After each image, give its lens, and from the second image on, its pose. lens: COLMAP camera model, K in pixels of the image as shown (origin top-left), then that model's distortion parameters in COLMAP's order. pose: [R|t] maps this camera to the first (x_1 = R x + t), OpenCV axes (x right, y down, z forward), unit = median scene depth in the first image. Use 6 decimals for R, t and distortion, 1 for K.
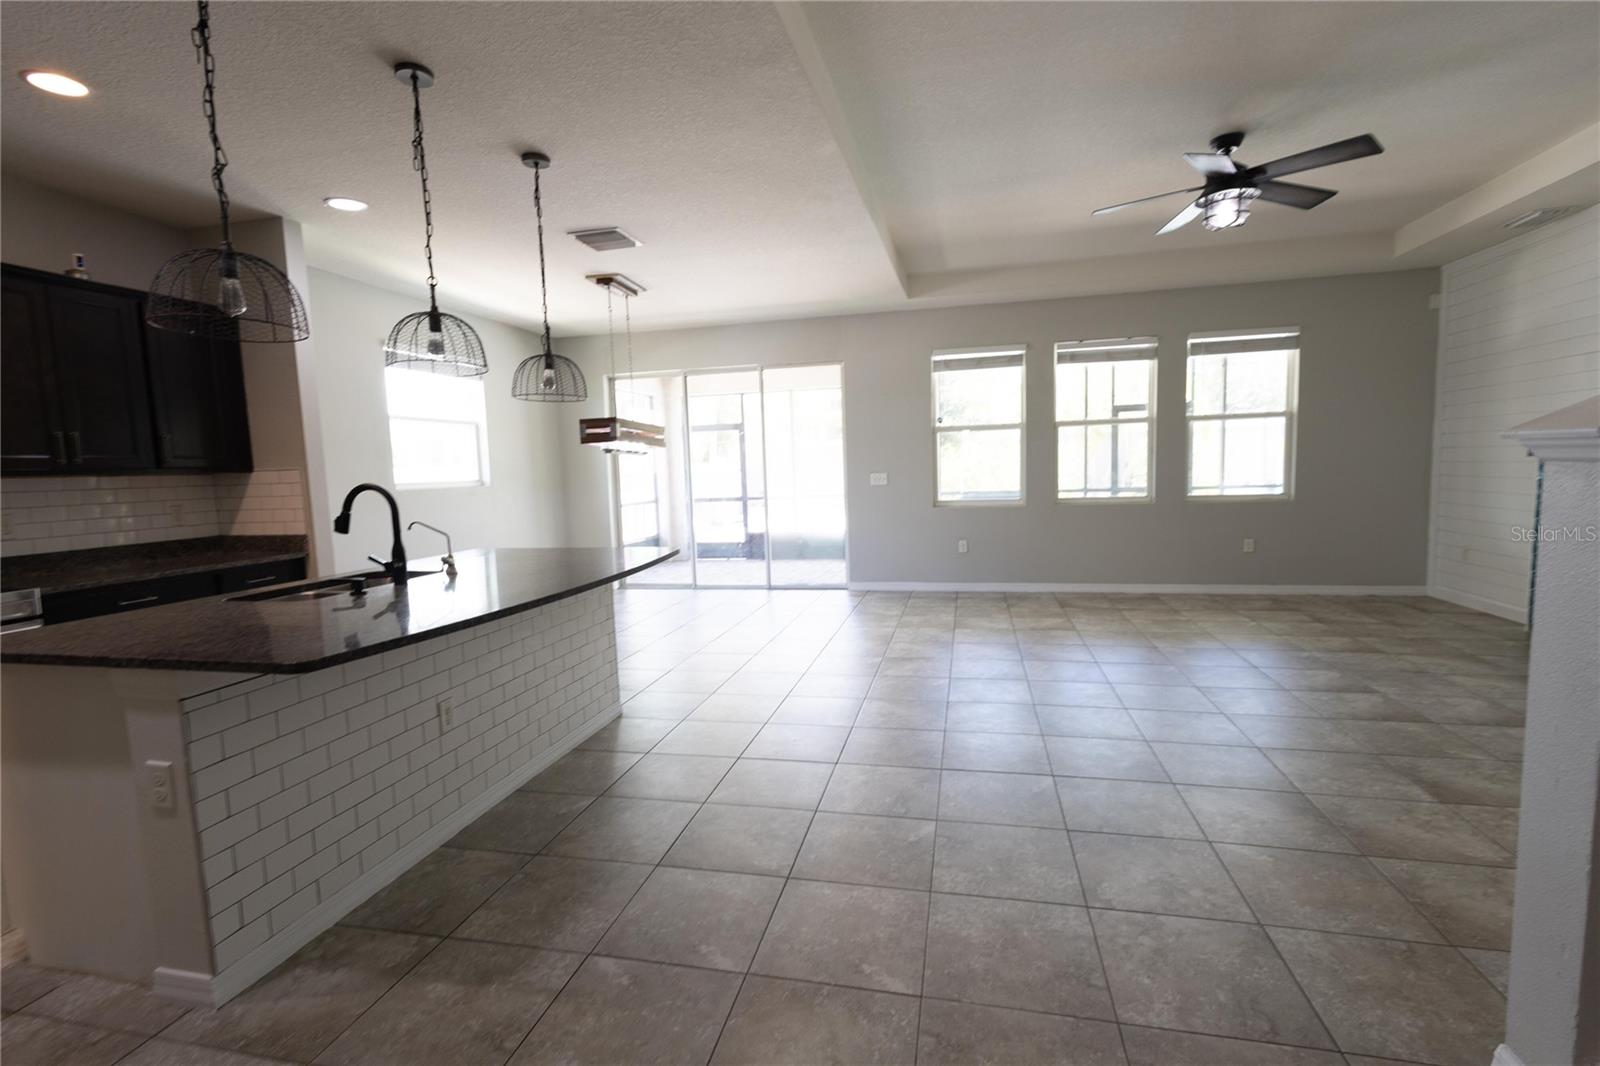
lens RADIAL K [[734.8, 0, 807.3], [0, 734.8, 543.3], [0, 0, 1]] dist [0.002550, -0.000638]
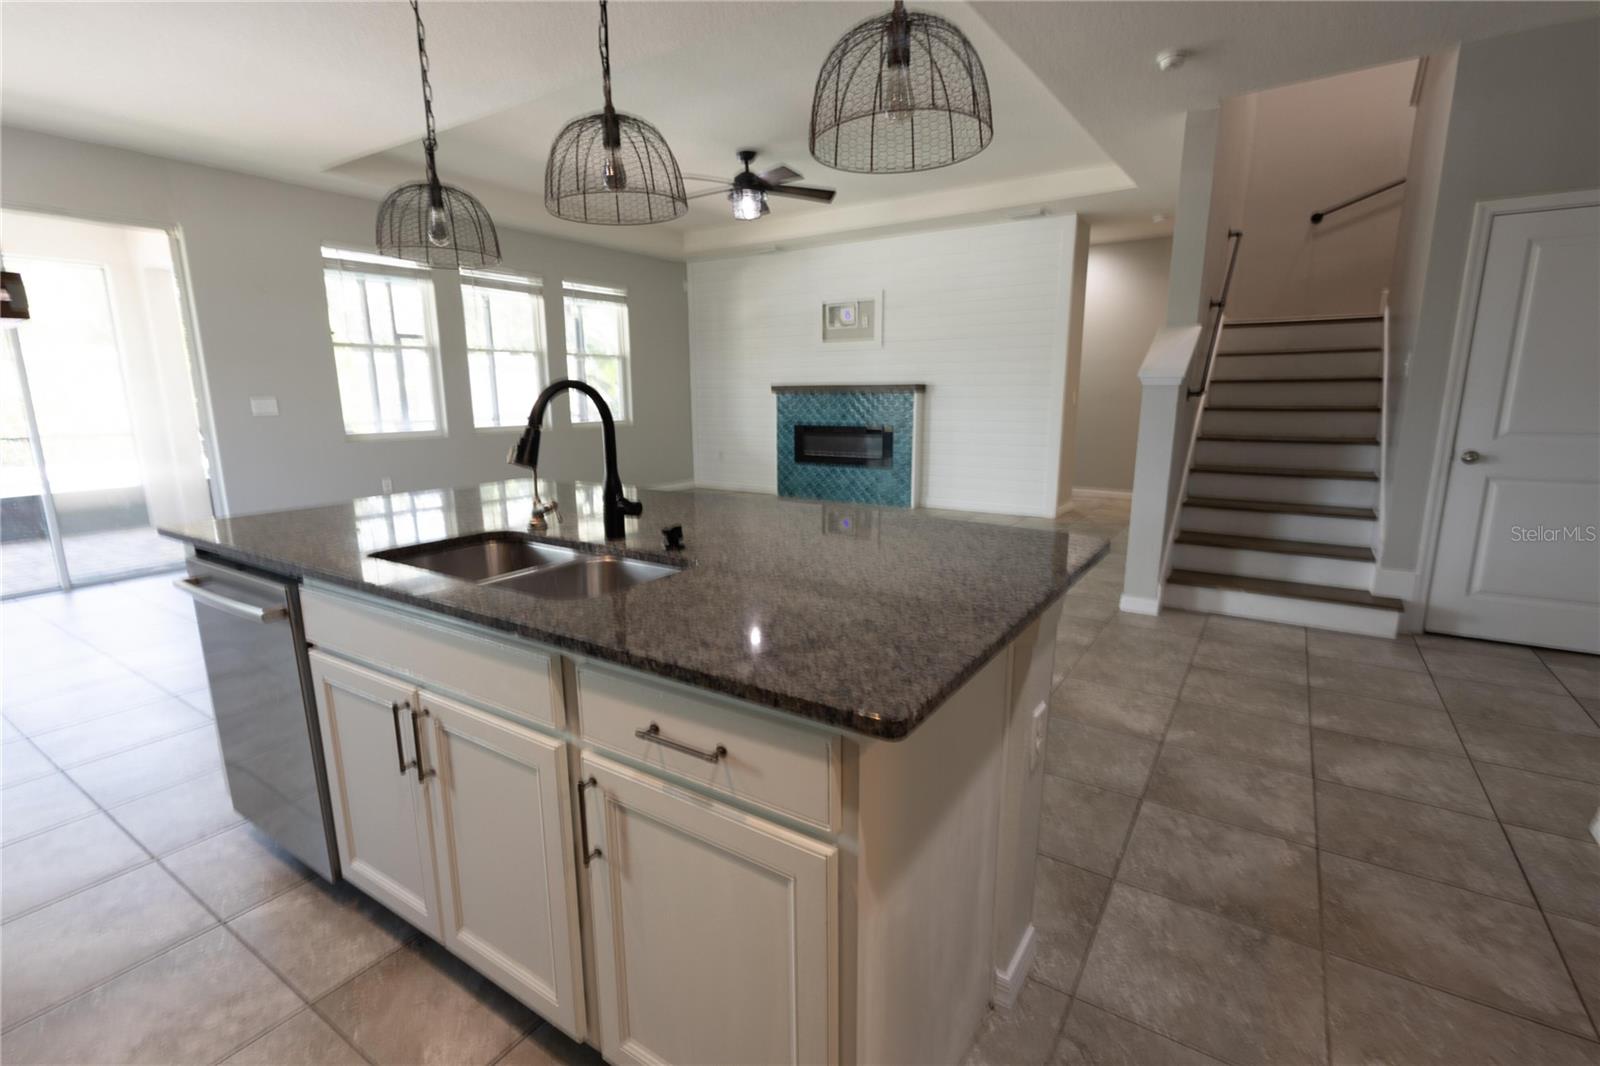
lens RADIAL K [[734.8, 0, 805.2], [0, 734.8, 536.1], [0, 0, 1]] dist [0.002550, -0.000638]
pose [[0.335325, -0.154338, 0.929375, -0.451440], [0.088249, 0.987298, 0.132116, -0.006617], [-0.937960, 0.037714, 0.344685, 0.253959]]
